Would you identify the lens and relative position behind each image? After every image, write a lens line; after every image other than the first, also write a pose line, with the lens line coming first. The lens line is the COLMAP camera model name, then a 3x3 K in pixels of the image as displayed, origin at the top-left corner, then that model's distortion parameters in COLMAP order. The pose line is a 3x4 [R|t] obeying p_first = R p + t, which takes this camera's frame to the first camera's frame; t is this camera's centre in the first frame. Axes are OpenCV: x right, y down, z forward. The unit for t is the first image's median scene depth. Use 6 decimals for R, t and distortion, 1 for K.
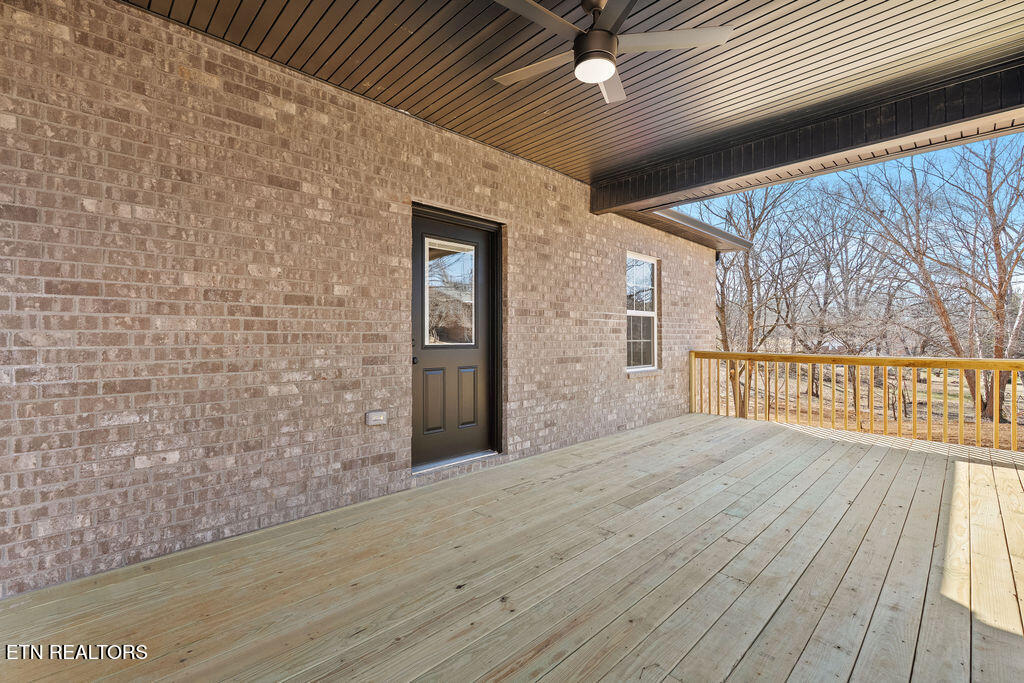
lens RADIAL K [[448.6, 0, 506.5], [0, 448.6, 340.8], [0, 0, 1]] dist [-0.007220, 0.001520]
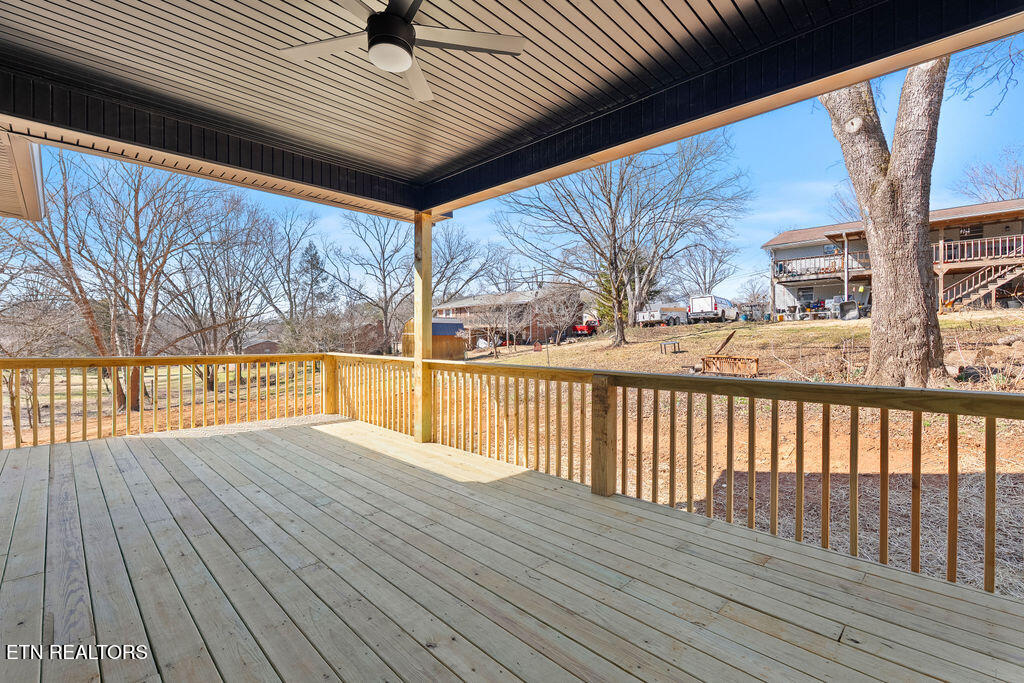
lens RADIAL K [[448.6, 0, 506.5], [0, 448.6, 339.3], [0, 0, 1]] dist [-0.007220, 0.001520]
pose [[-0.013912, -0.001087, 0.999903, -0.564882], [0.007112, 0.999974, 0.001186, -0.004176], [-0.999878, 0.007127, -0.013904, 0.570523]]
